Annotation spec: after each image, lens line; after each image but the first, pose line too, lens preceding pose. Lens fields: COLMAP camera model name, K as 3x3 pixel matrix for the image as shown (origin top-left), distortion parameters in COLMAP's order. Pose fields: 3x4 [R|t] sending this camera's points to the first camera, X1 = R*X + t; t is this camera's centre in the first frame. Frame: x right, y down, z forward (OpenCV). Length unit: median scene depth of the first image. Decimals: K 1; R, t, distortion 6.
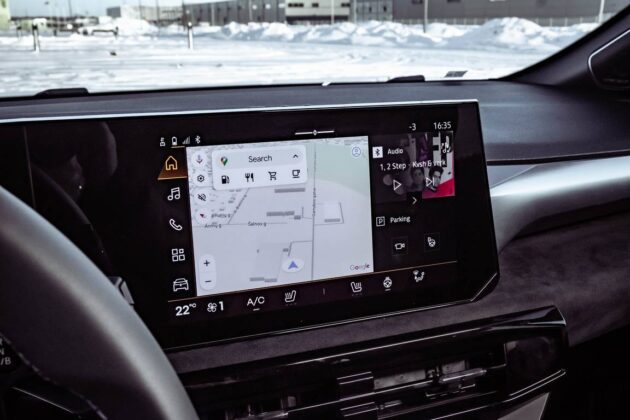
lens RADIAL K [[715.8, 0, 314.3], [0, 715.8, 210.6], [0, 0, 1]] dist [0.000666, 0.026581]
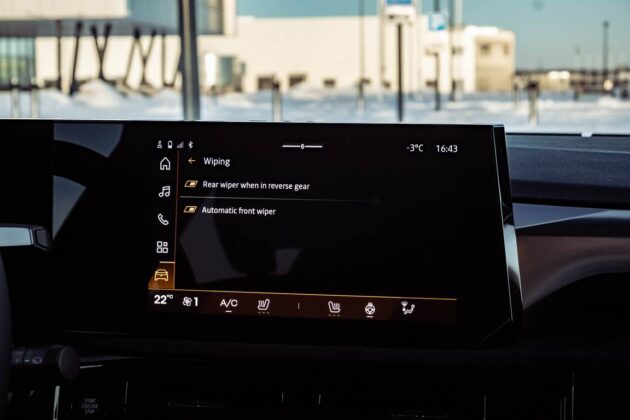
lens RADIAL K [[1257.3, 0, 314.0], [0, 1257.3, 210.0], [0, 0, 1]] dist [0.001723, 0.088028]
pose [[0.851610, 0.060333, -0.520692, 0.948426], [-0.138610, 0.983914, -0.112695, 0.179332], [0.505517, 0.168145, 0.846274, -0.491698]]
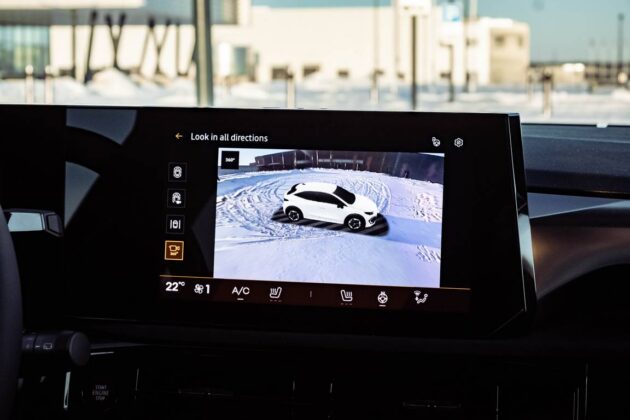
lens RADIAL K [[1254.1, 0, 314.9], [0, 1254.1, 209.8], [0, 0, 1]] dist [0.003524, 0.046968]
pose [[0.846138, 0.071185, -0.528188, 0.940158], [-0.148017, 0.983440, -0.104578, 0.182251], [0.511997, 0.166669, 0.842663, -0.478051]]
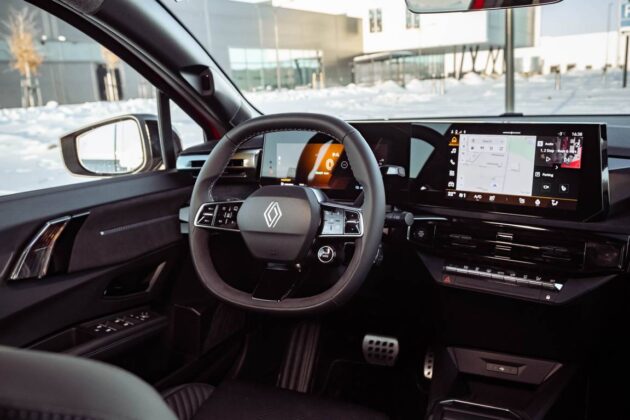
lens RADIAL K [[555.2, 0, 314.9], [0, 555.2, 210.5], [0, 0, 1]] dist [0.001370, -0.002100]
pose [[0.534611, 0.178736, -0.825981, 1.239717], [-0.162029, 0.980925, 0.107393, 0.055308], [0.829420, 0.076420, 0.553374, -0.571571]]
